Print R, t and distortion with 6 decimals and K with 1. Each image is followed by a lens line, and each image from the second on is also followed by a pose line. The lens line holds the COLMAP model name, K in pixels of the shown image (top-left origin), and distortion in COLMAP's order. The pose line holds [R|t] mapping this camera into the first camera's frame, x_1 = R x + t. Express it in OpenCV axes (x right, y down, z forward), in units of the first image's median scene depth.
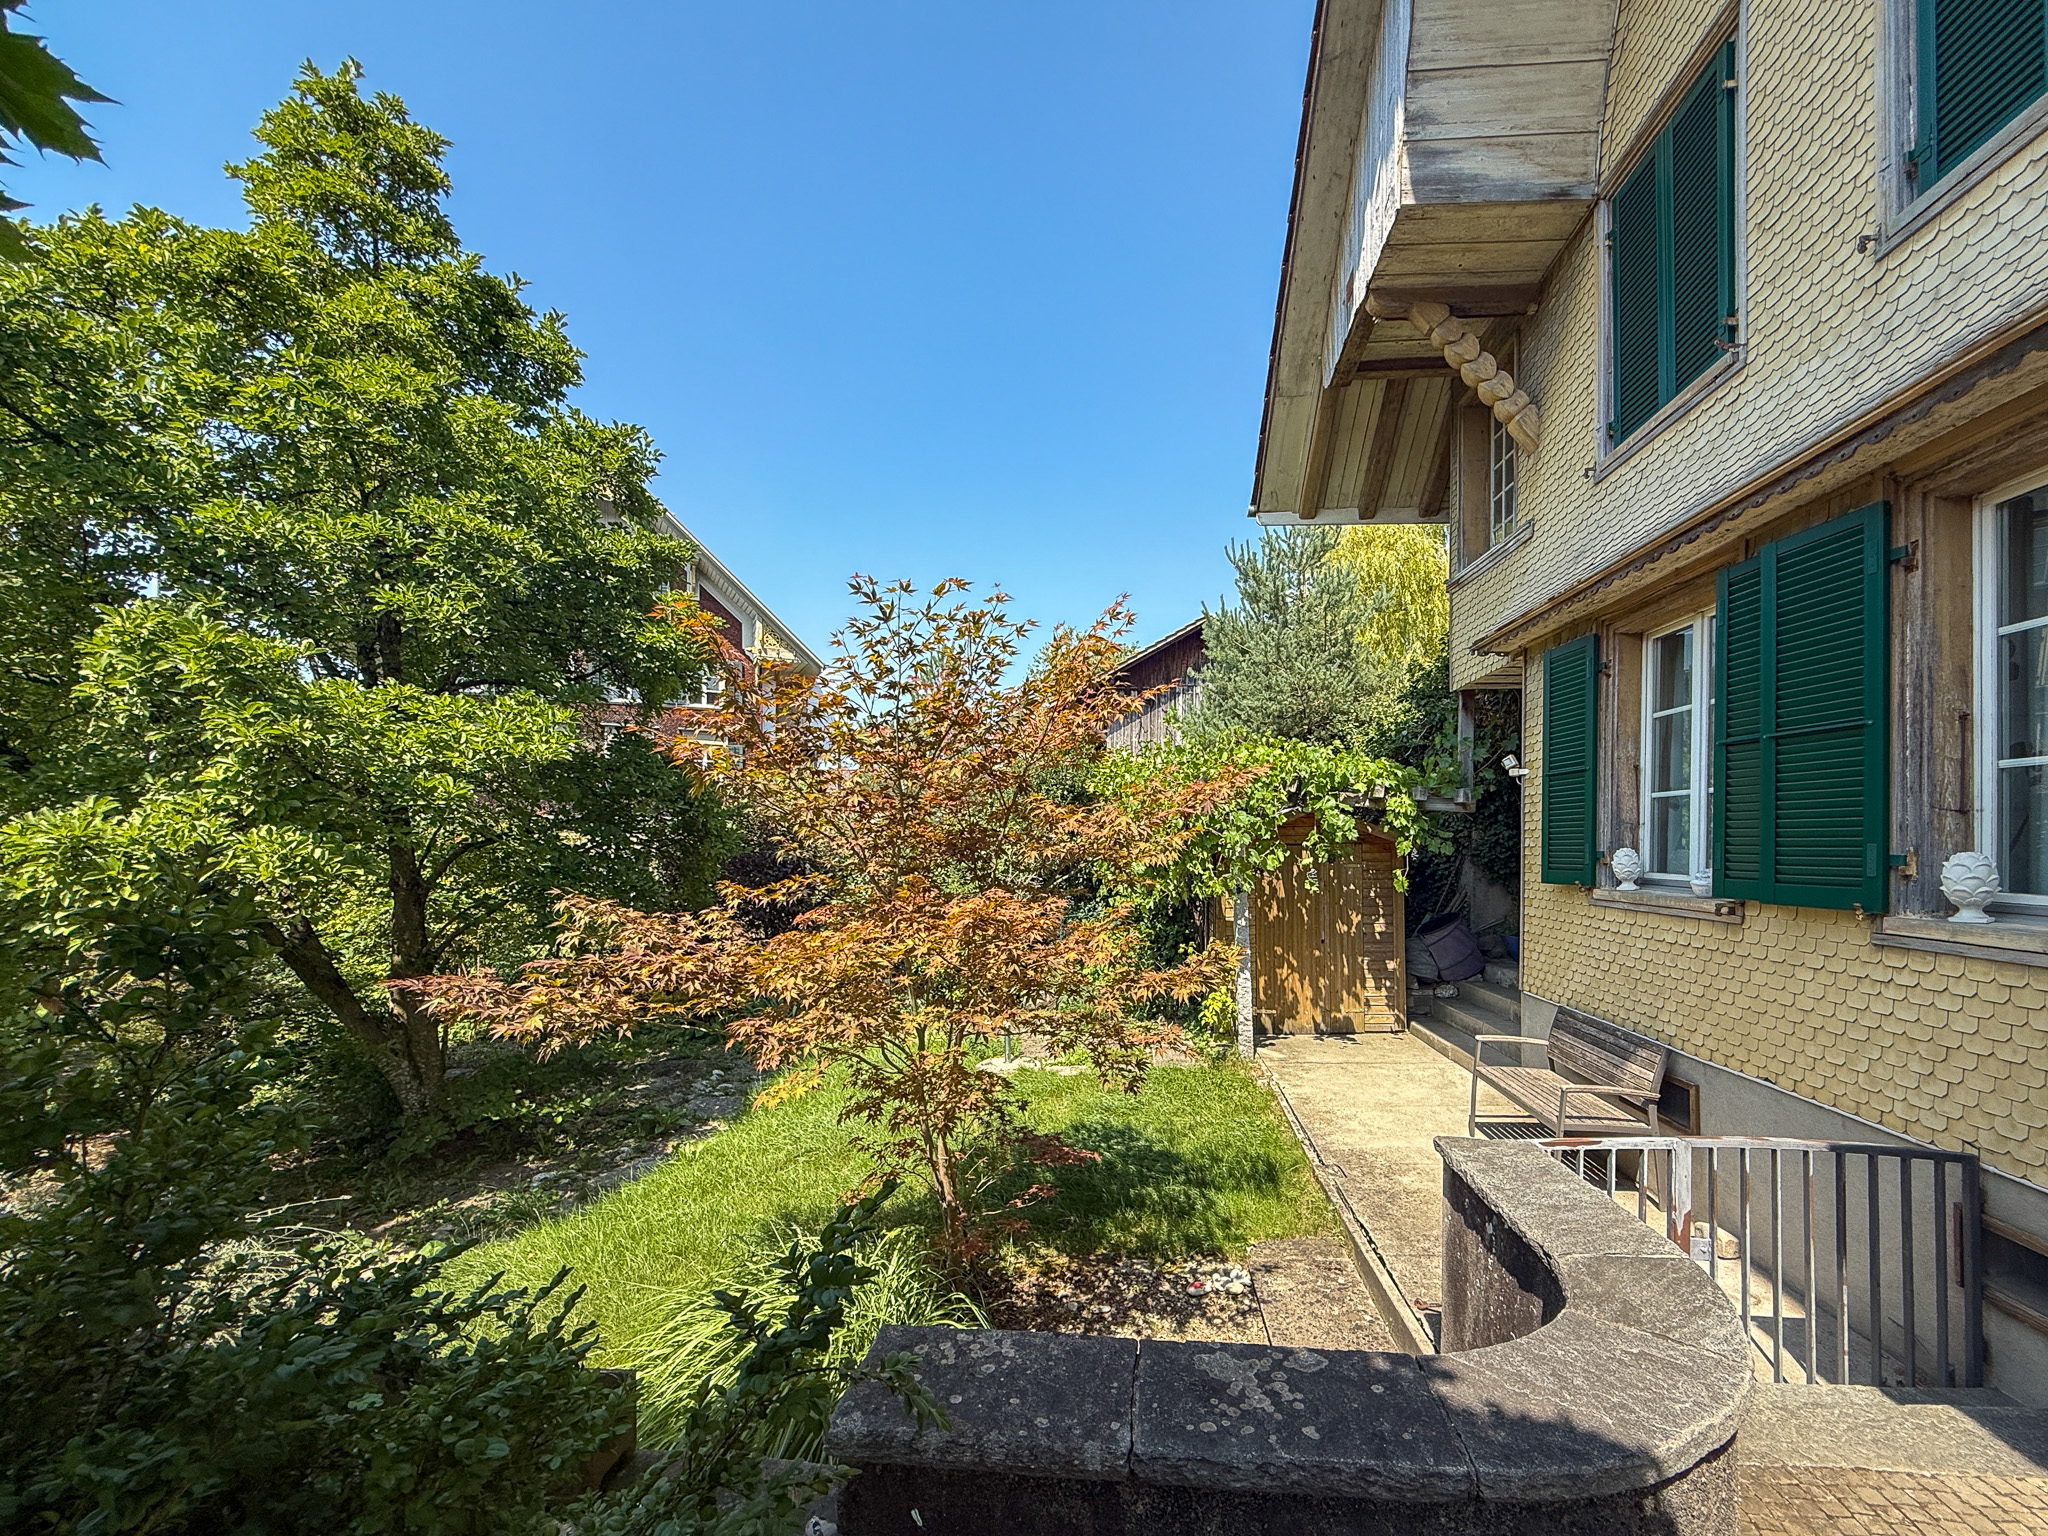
lens RADIAL K [[885.5, 0, 1054.4], [0, 885.5, 829.3], [0, 0, 1]] dist [0.001232, 0.000479]
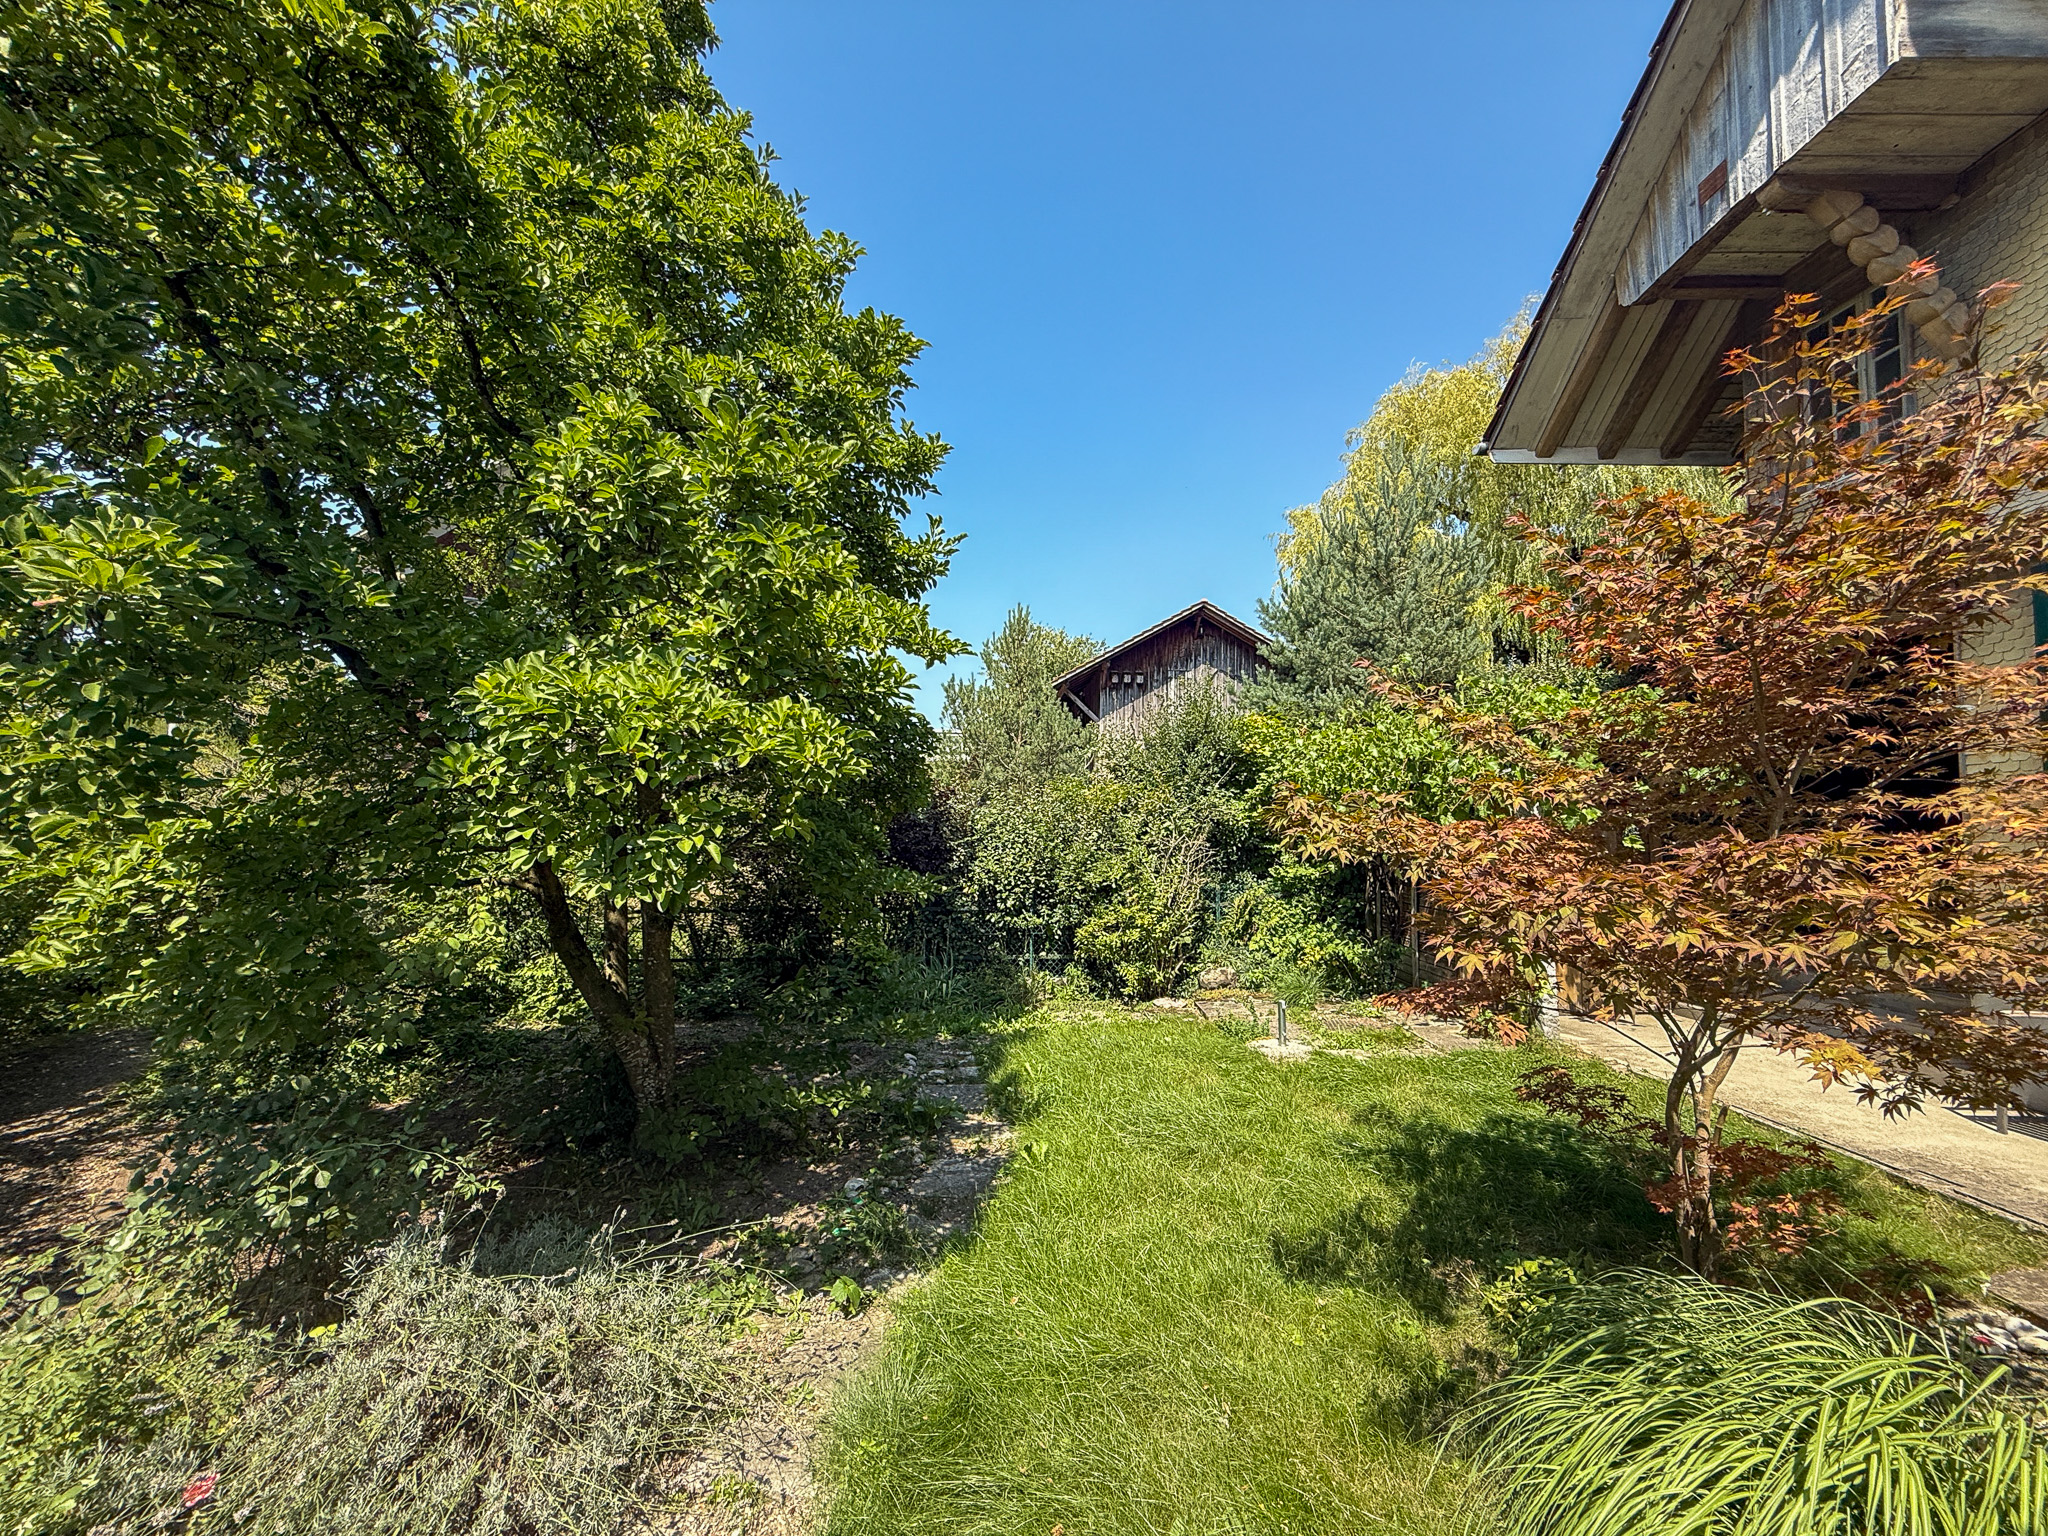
lens RADIAL K [[872.2, 0, 1021.4], [0, 872.2, 768.4], [0, 0, 1]] dist [0.001506, -0.000227]
pose [[0.999269, 0.014861, 0.035235, -0.414615], [-0.012817, 0.998261, -0.057532, 0.053229], [-0.036029, 0.057039, 0.997722, 0.166019]]
